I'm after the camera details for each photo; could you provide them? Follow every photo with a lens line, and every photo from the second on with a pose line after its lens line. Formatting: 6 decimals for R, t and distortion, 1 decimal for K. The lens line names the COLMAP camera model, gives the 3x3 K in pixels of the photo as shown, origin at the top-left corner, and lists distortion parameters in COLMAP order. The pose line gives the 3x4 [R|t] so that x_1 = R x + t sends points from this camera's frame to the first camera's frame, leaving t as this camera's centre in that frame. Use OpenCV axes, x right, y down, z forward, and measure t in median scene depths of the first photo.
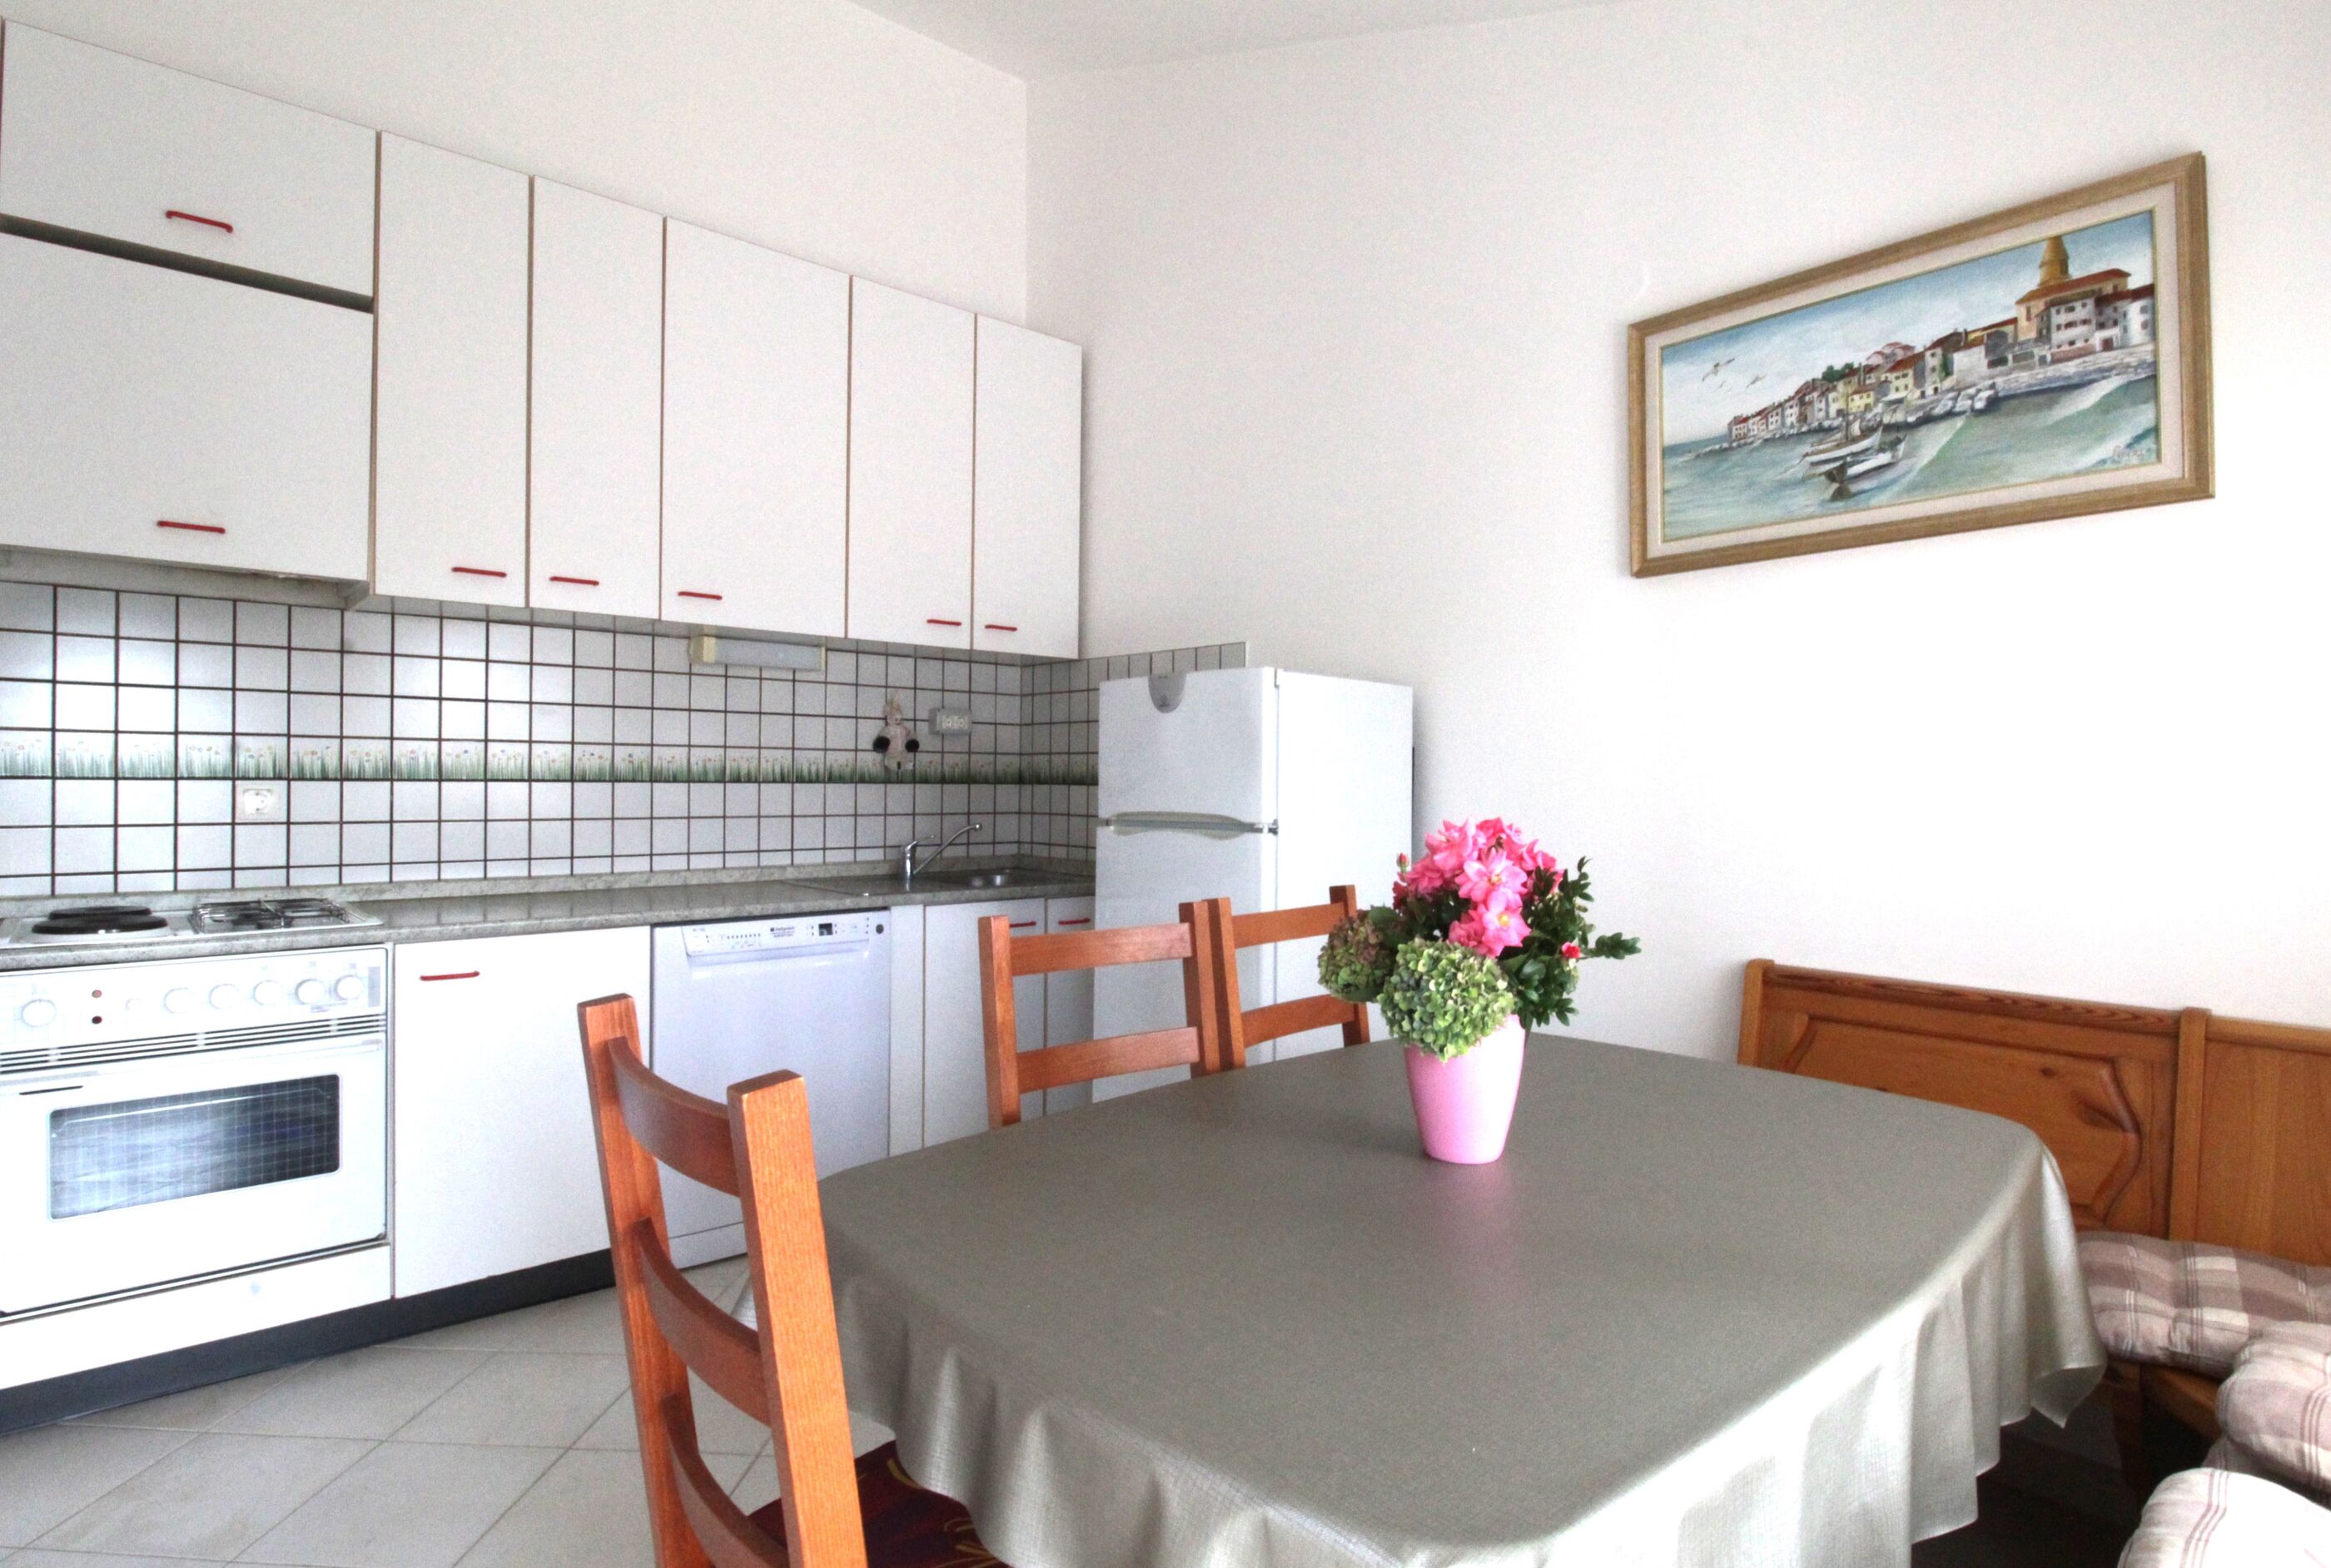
lens RADIAL K [[1190.6, 0, 1185.8], [0, 1190.6, 780.1], [0, 0, 1]] dist [0.004268, -0.014970]
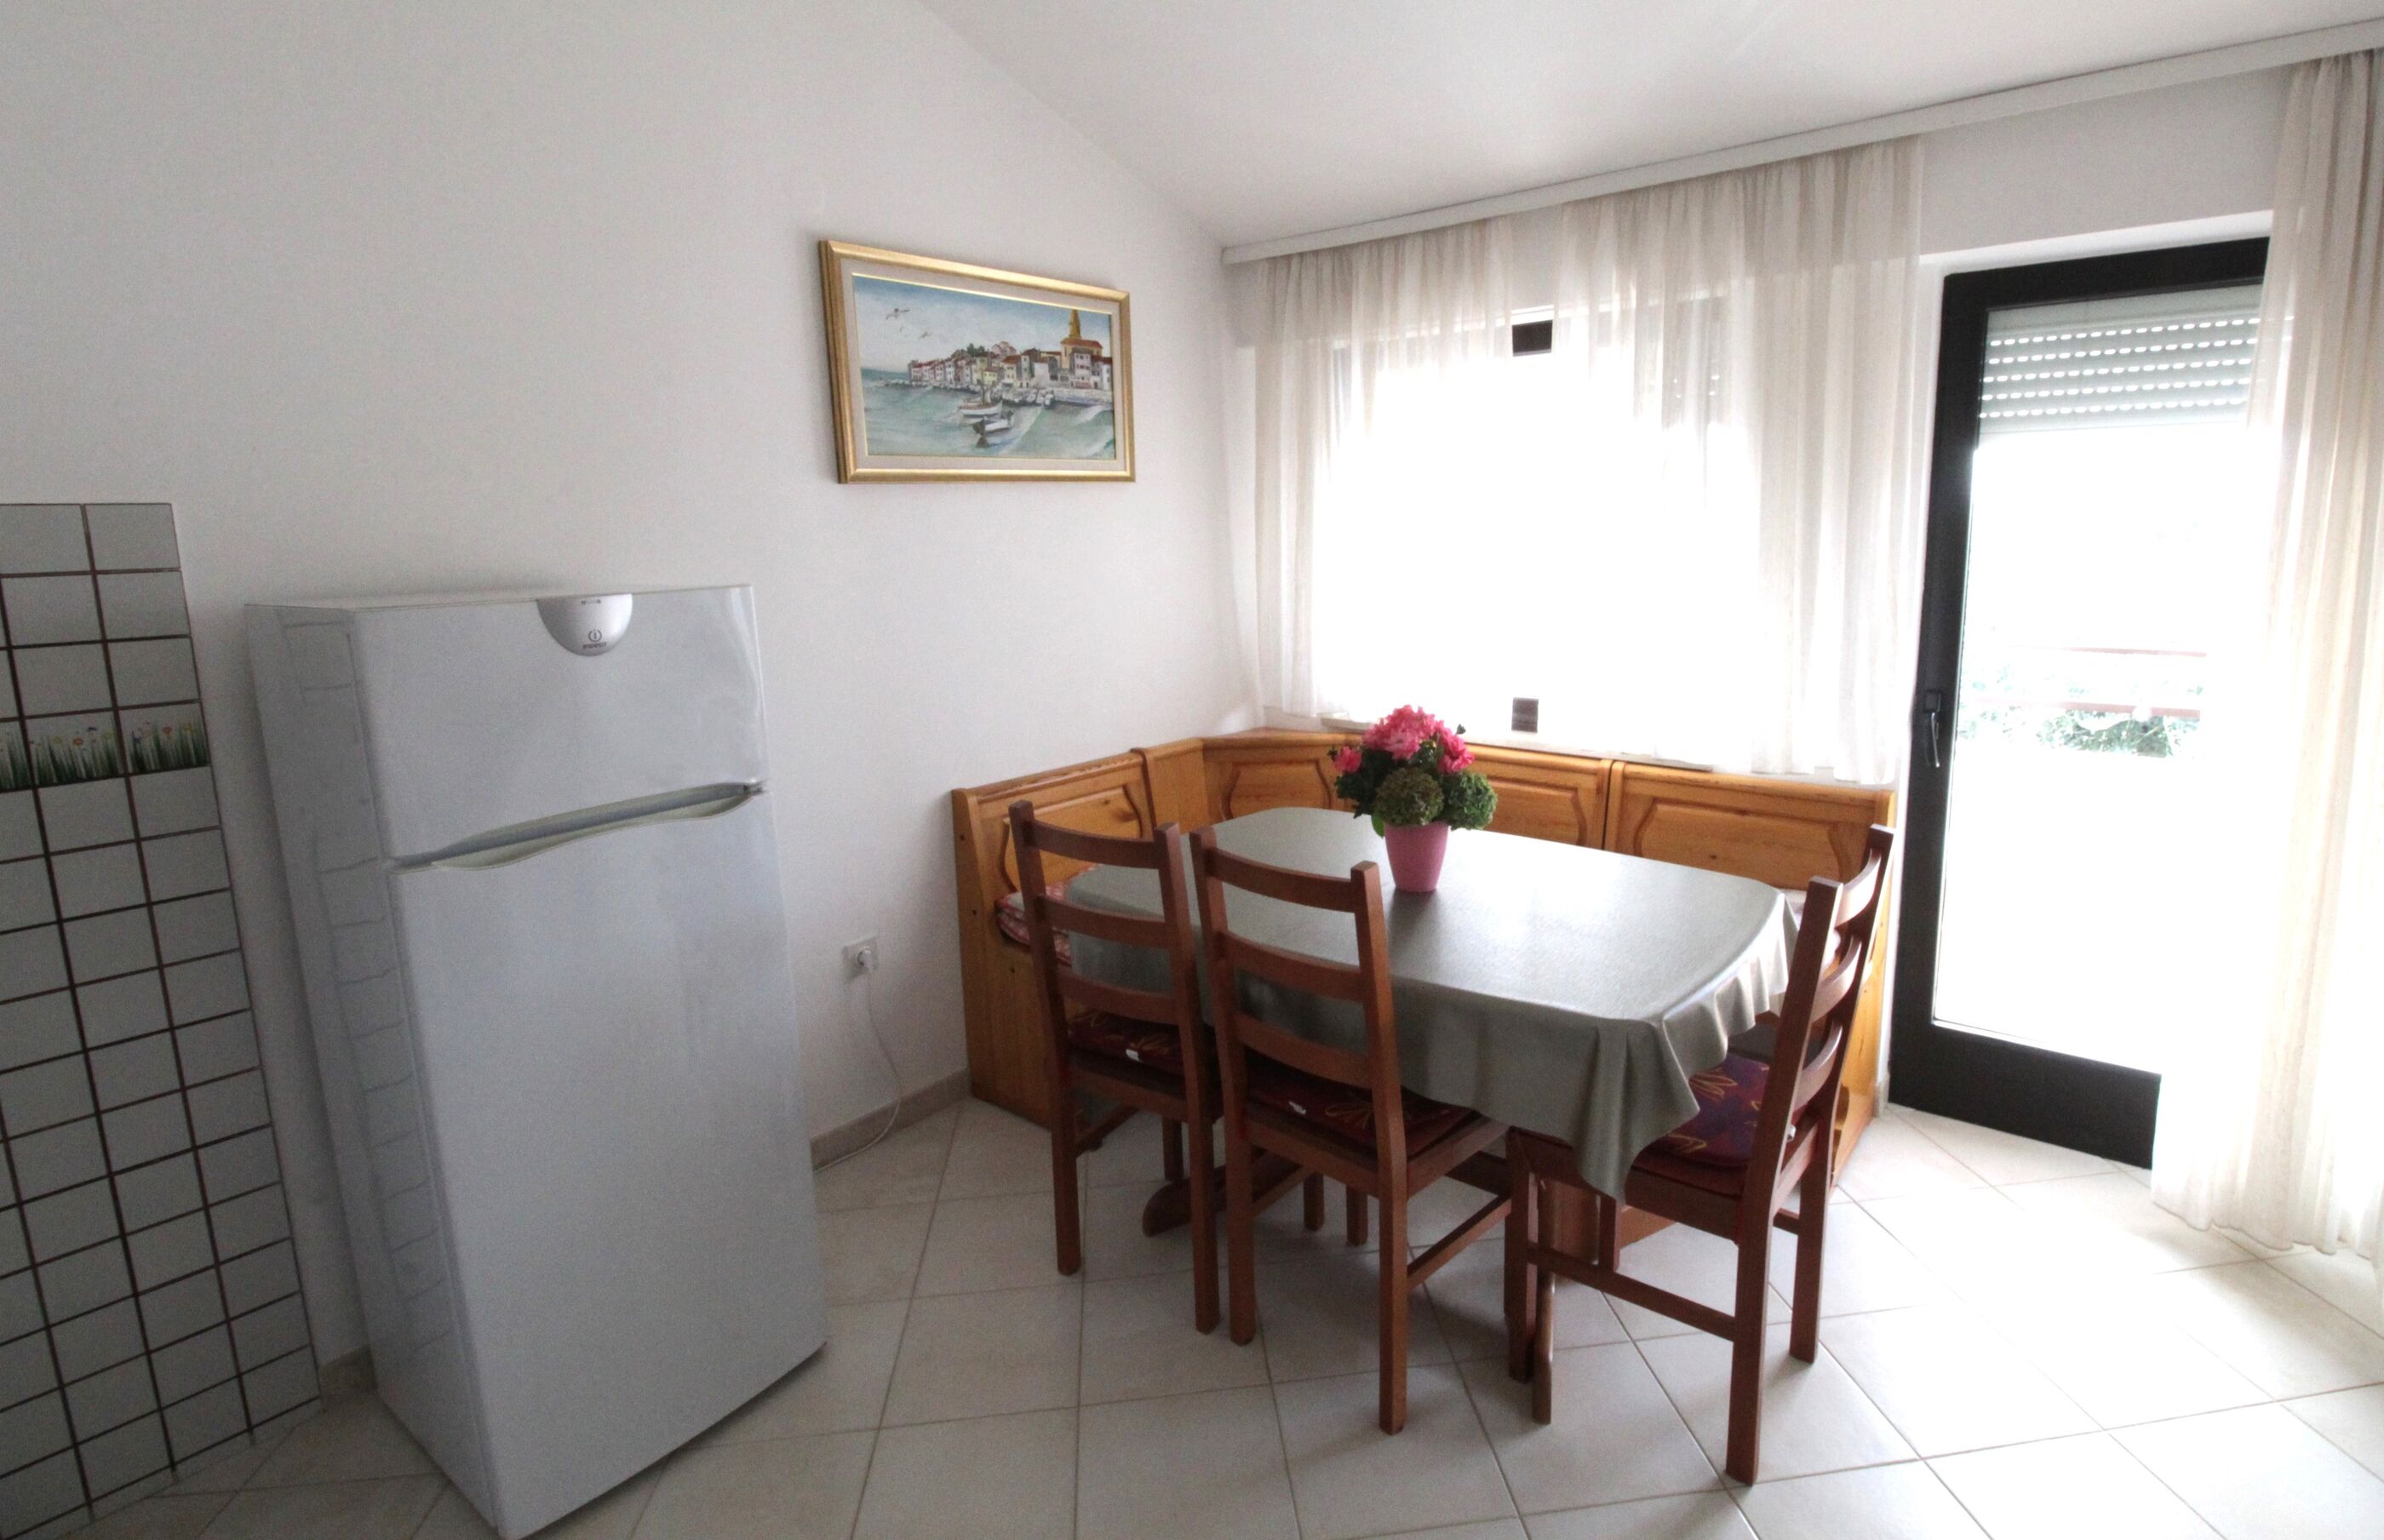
lens RADIAL K [[1158.0, 0, 1267.4], [0, 1158.0, 706.6], [0, 0, 1]] dist [0.001272, -0.012569]
pose [[-0.167163, -0.161564, 0.972601, -0.835480], [0.017235, 0.985852, 0.166728, -0.153473], [-0.985779, 0.044634, -0.162014, 0.883456]]
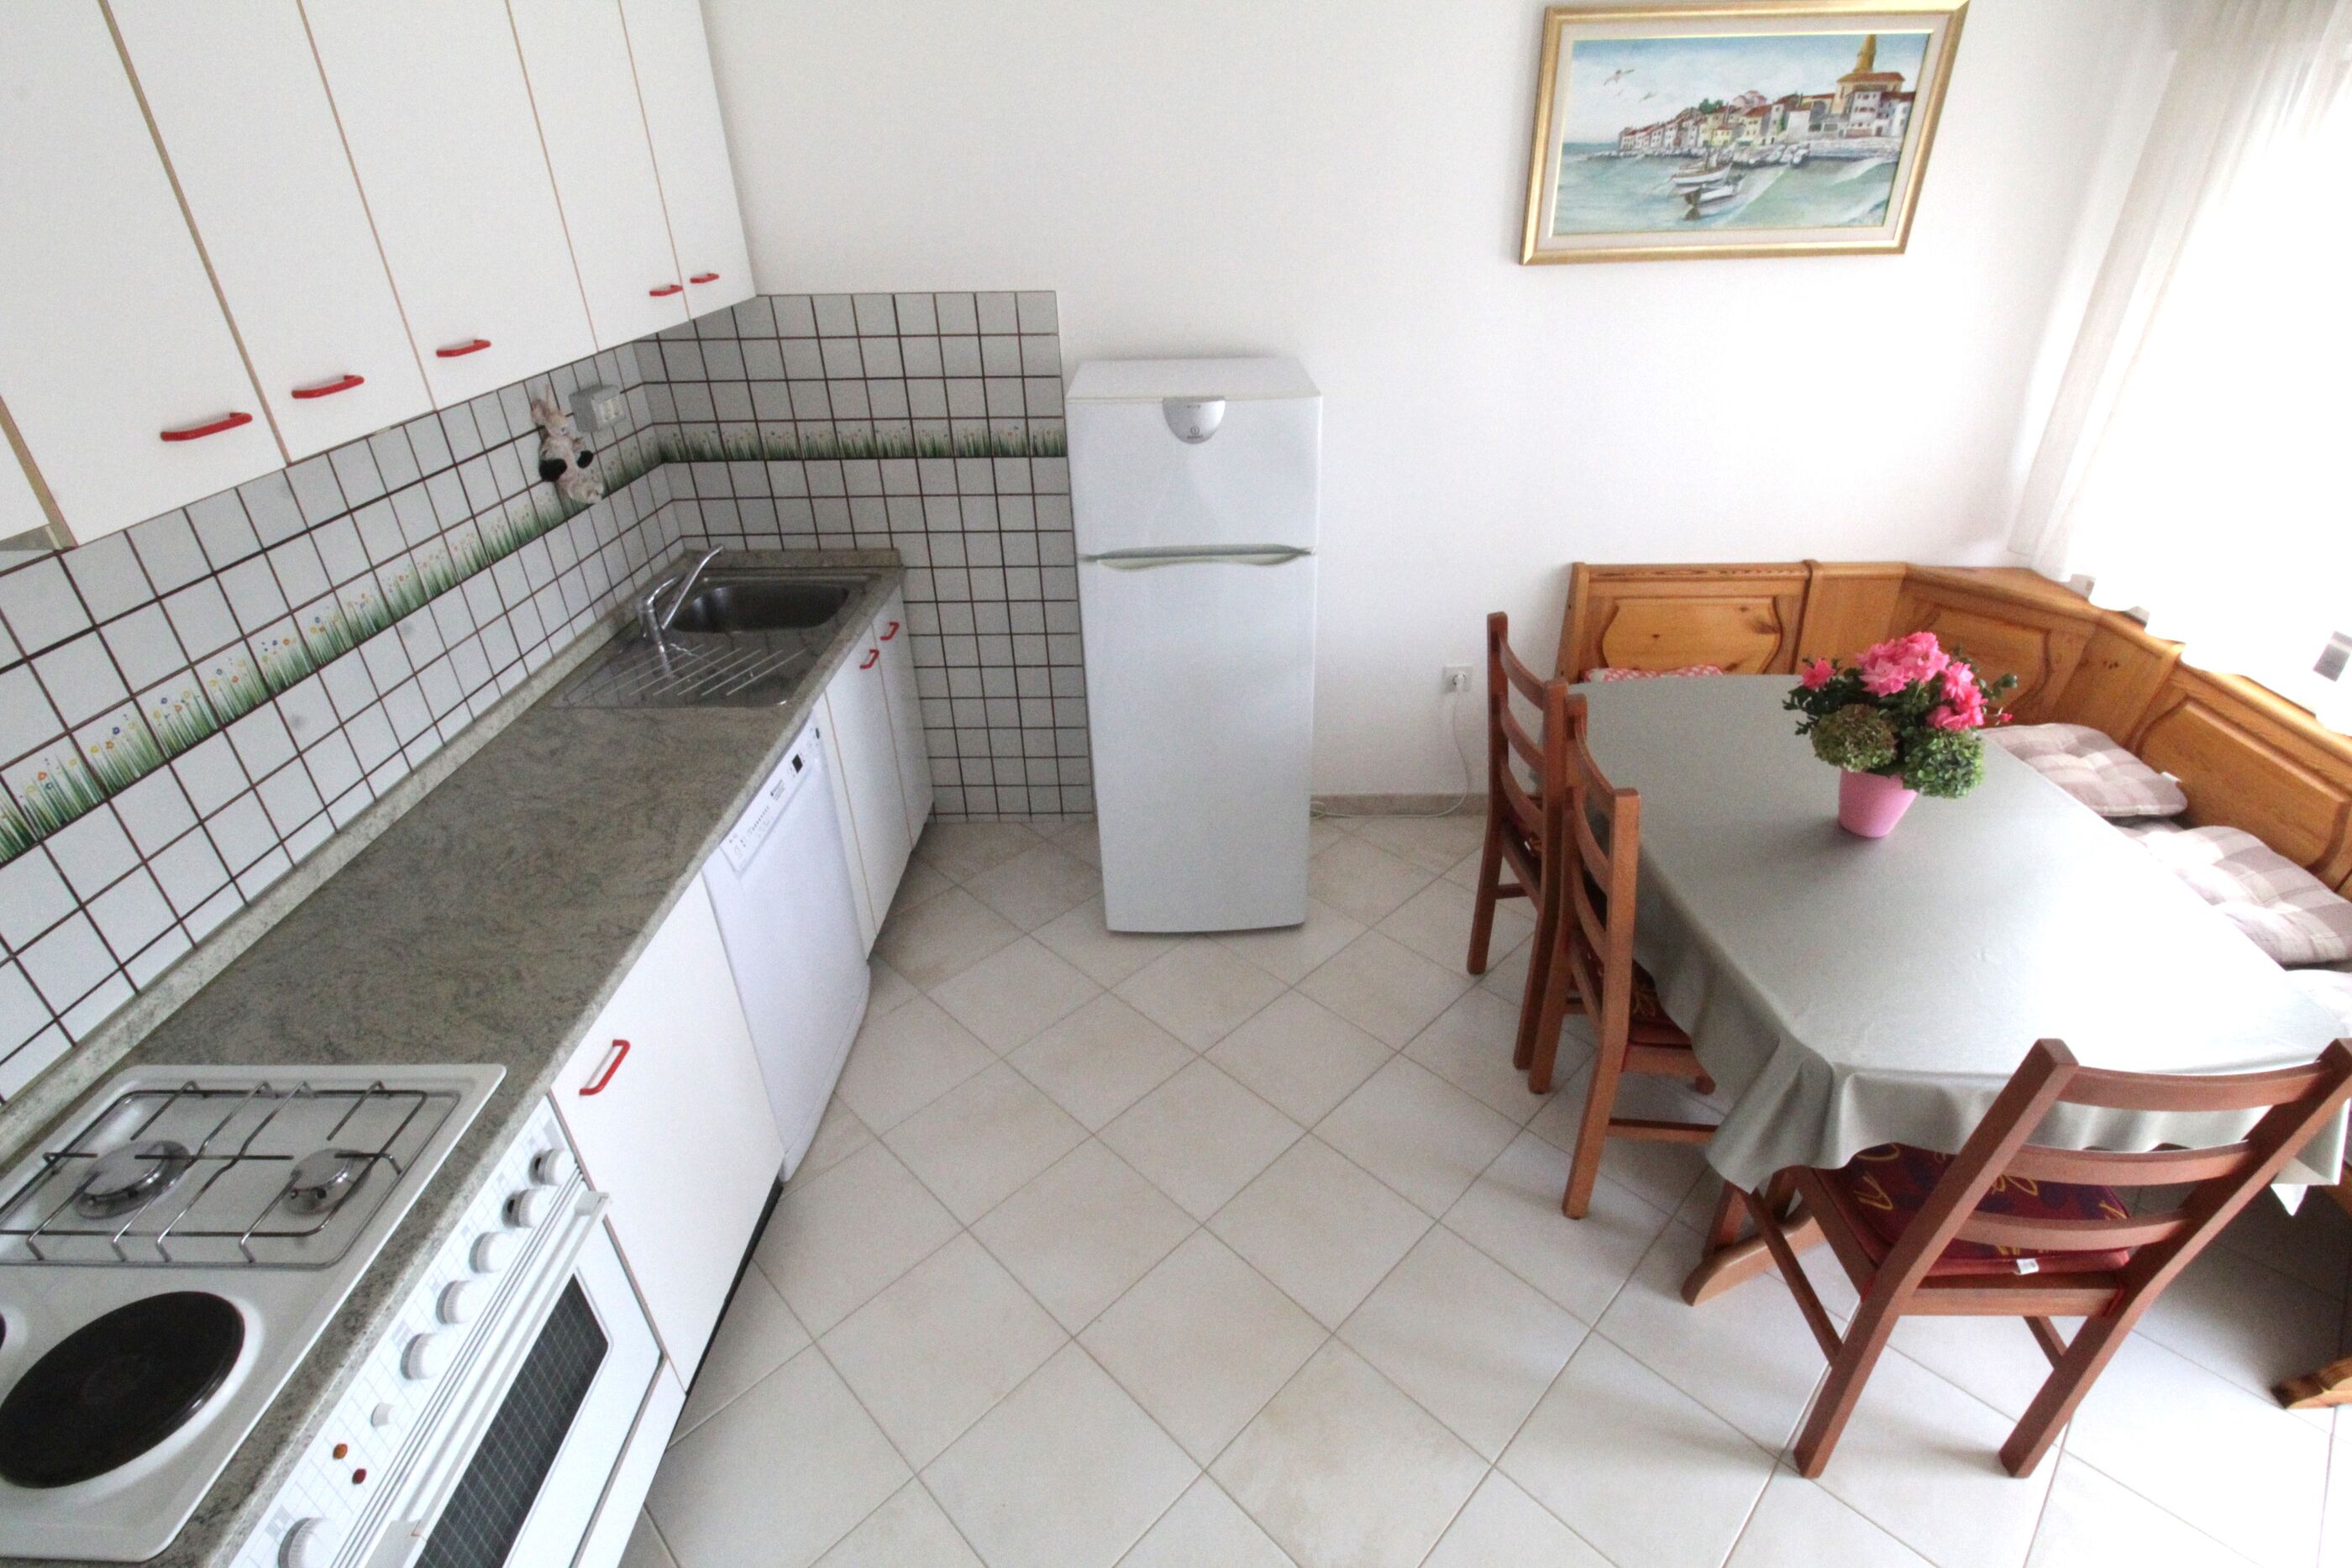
lens RADIAL K [[1095.4, 0, 1199.4], [0, 1095.4, 779.0], [0, 0, 1]] dist [0.001672, -0.013979]
pose [[0.676755, -0.388878, 0.625121, -0.790256], [0.022258, 0.859529, 0.510602, -0.324715], [-0.735872, -0.331638, 0.590347, 0.471768]]
